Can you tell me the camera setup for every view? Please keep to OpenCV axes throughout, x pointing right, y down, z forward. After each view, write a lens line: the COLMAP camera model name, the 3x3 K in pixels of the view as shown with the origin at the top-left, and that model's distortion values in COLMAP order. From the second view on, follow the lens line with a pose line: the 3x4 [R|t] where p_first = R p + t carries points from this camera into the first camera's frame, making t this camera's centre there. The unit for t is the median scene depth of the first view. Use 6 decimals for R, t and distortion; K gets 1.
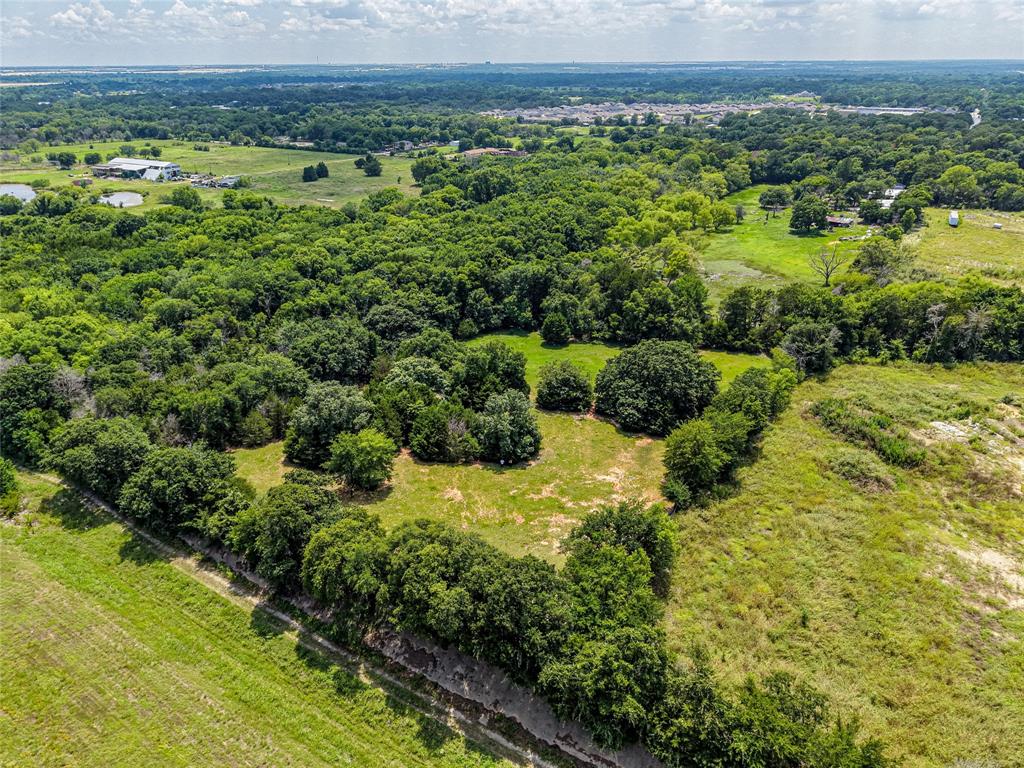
lens RADIAL K [[686.2, 0, 507.1], [0, 686.2, 383.9], [0, 0, 1]] dist [0.017083, -0.016202]
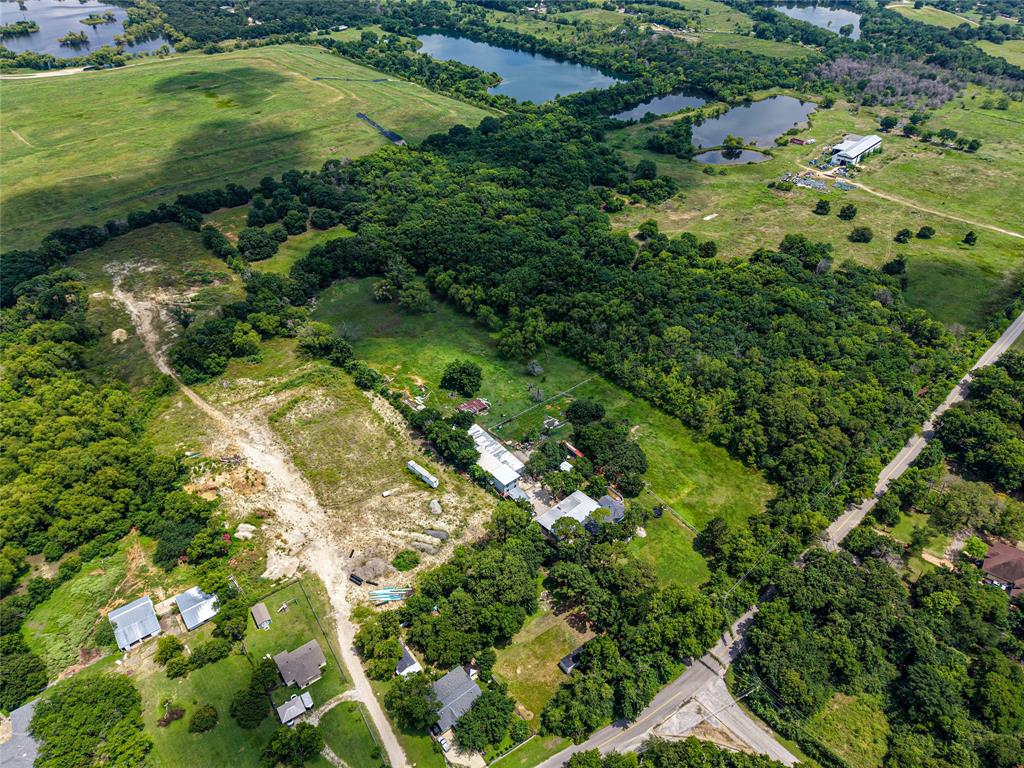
lens RADIAL K [[686.2, 0, 507.8], [0, 686.2, 376.9], [0, 0, 1]] dist [0.017083, -0.016202]
pose [[-0.254200, 0.597205, -0.760742, 2.506931], [-0.405638, 0.648219, 0.644414, -1.949679], [0.877975, 0.472396, 0.077471, 1.948798]]
